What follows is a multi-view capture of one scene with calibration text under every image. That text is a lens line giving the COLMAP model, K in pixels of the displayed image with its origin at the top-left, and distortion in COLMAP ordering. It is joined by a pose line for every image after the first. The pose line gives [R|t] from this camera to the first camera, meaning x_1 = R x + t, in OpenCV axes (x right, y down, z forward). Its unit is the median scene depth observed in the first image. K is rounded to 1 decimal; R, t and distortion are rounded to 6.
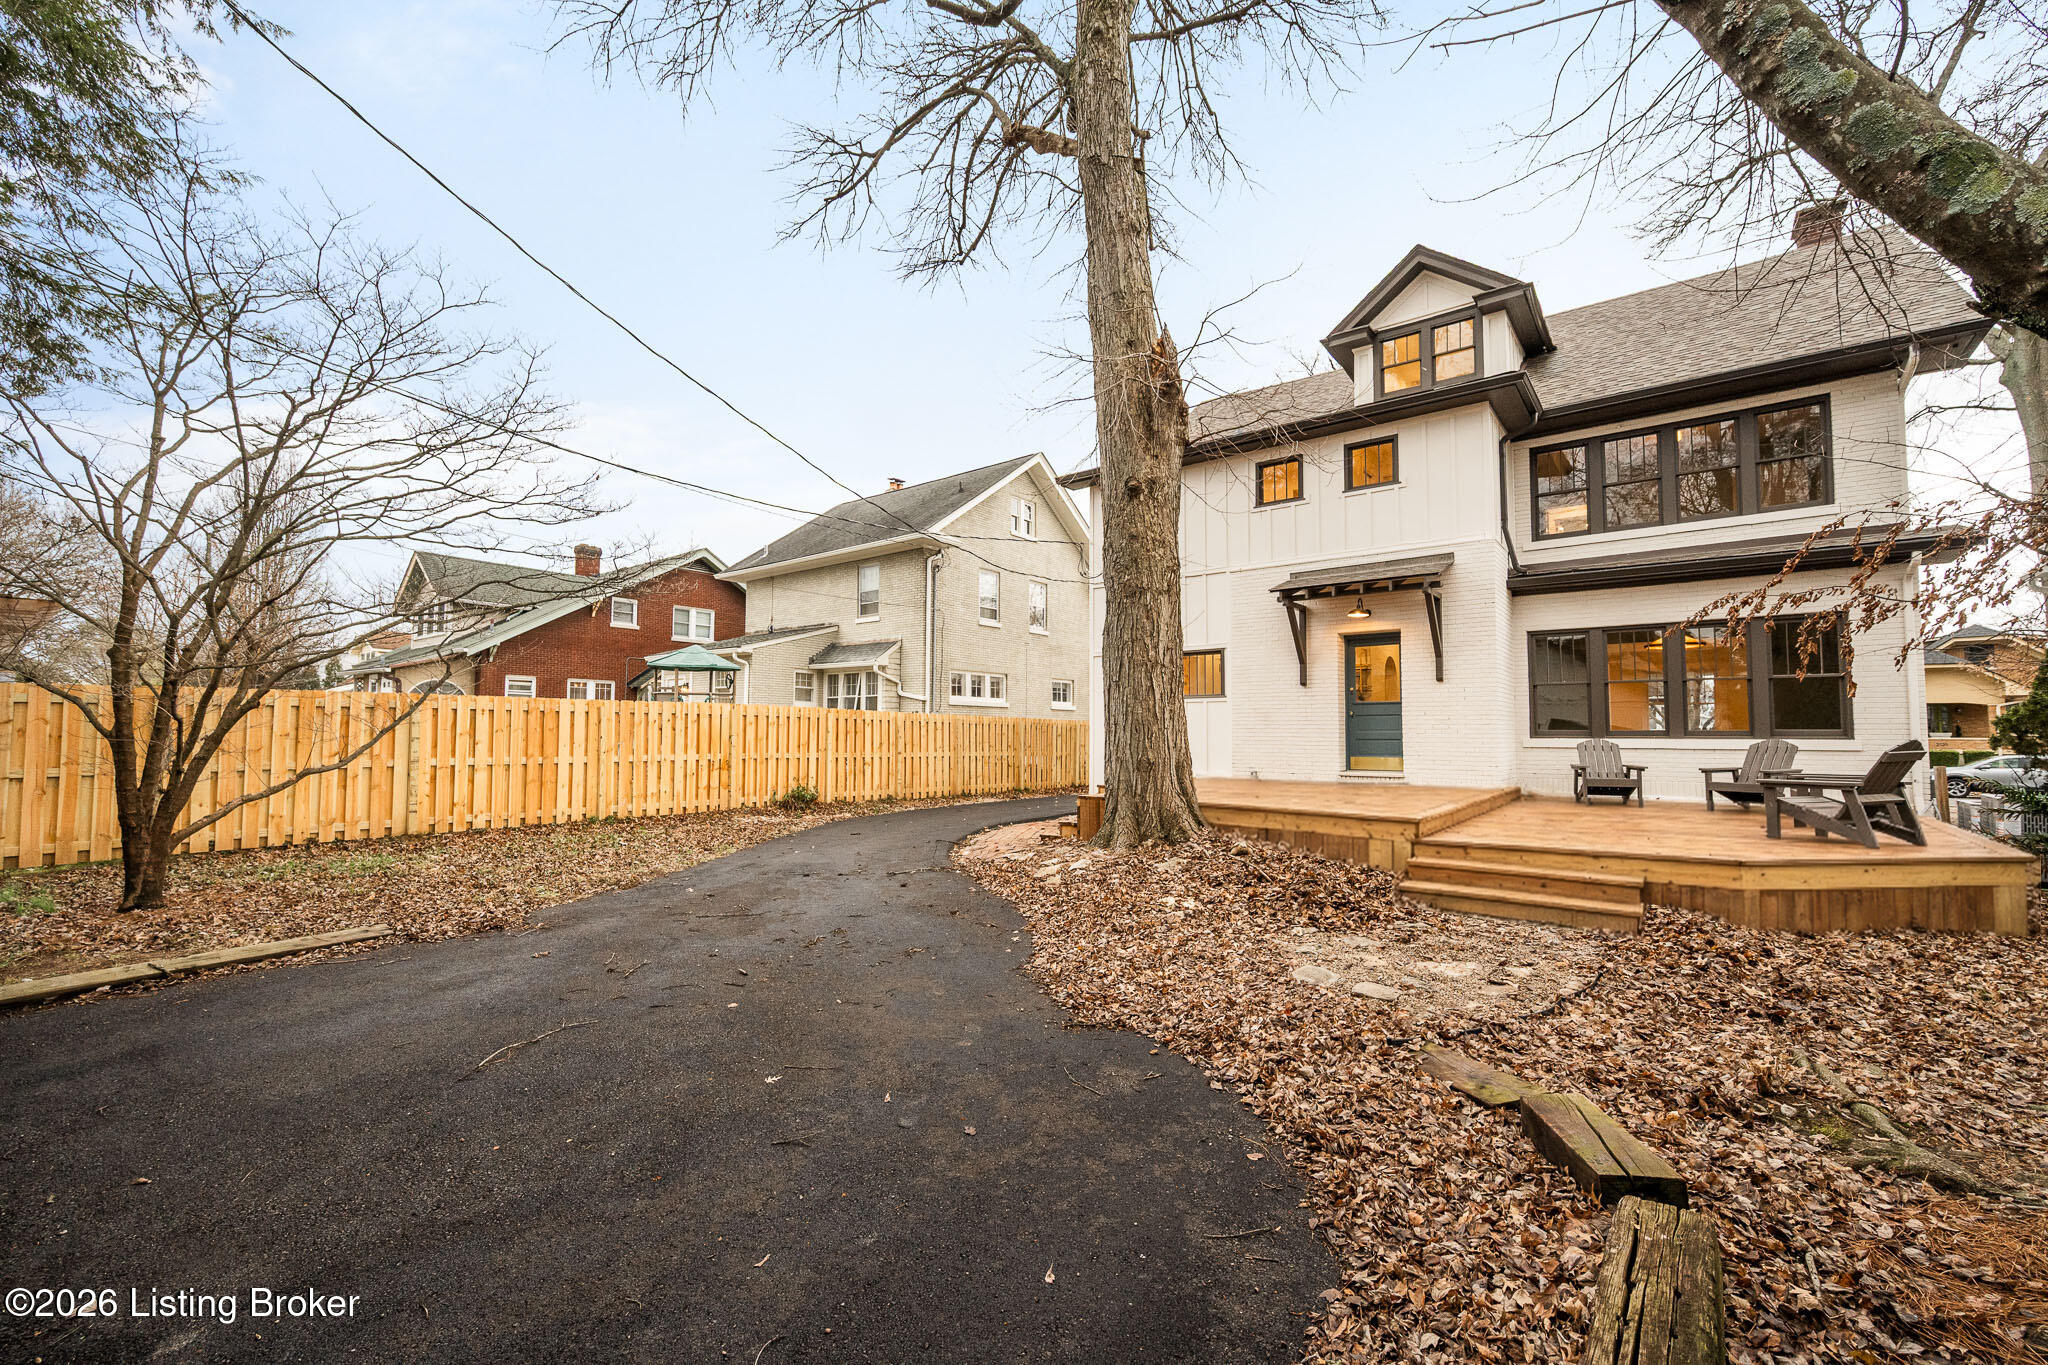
lens RADIAL K [[848.9, 0, 1021.4], [0, 848.9, 689.7], [0, 0, 1]] dist [0.002108, -0.000408]
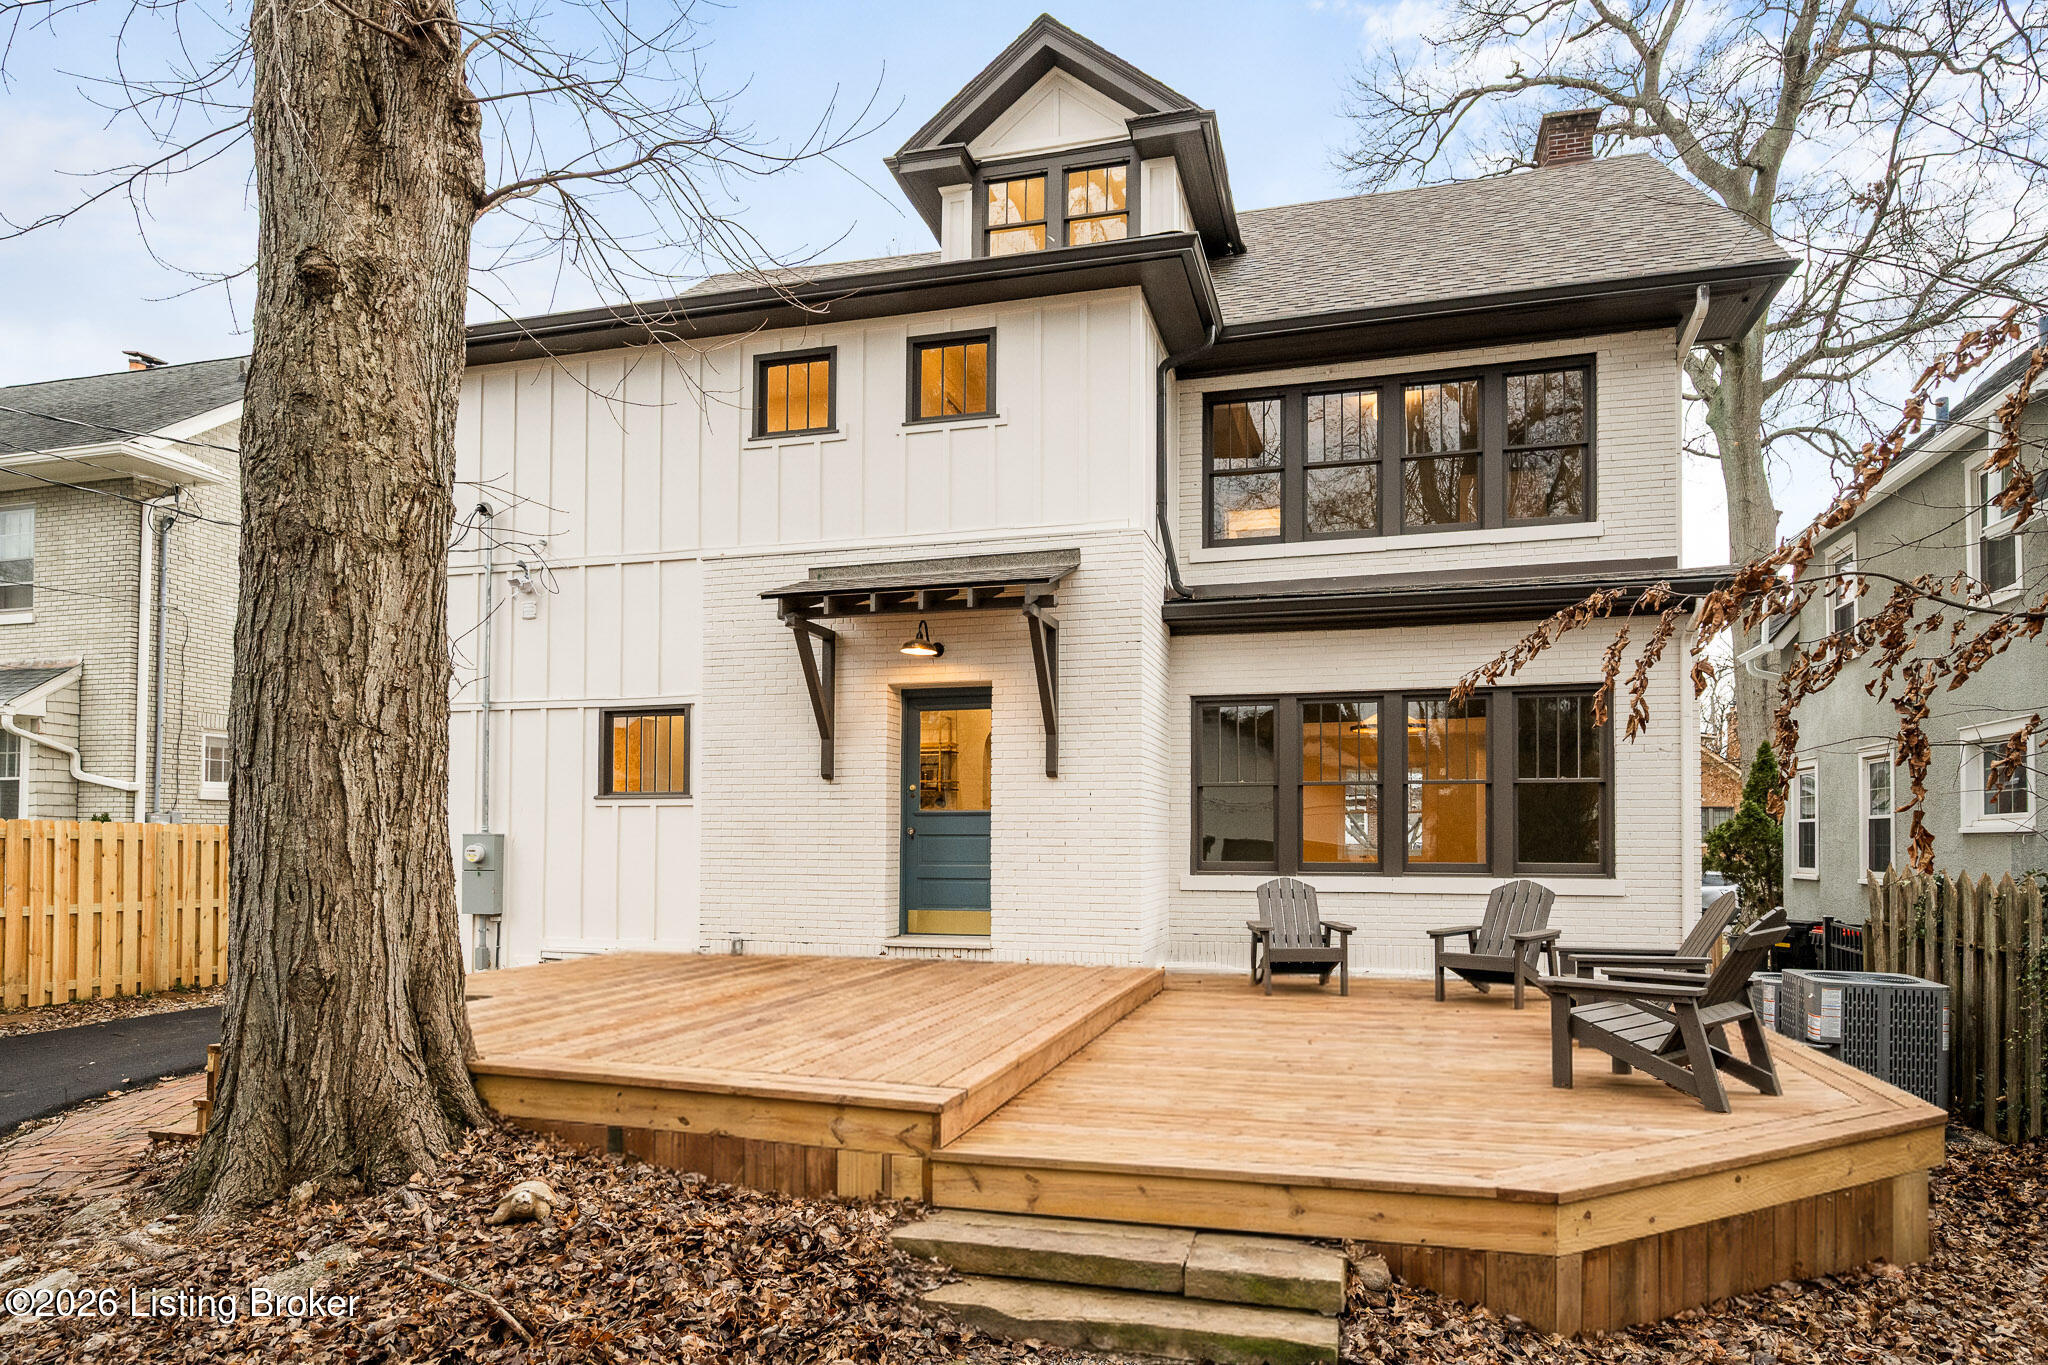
lens RADIAL K [[1189.1, 0, 1041.6], [0, 1189.1, 821.5], [0, 0, 1]] dist [0.007897, 0.000723]
pose [[0.921388, 0.003445, 0.388628, 0.175641], [-0.019412, 0.999120, 0.037168, -0.009427], [-0.388158, -0.041790, 0.920645, 0.270048]]
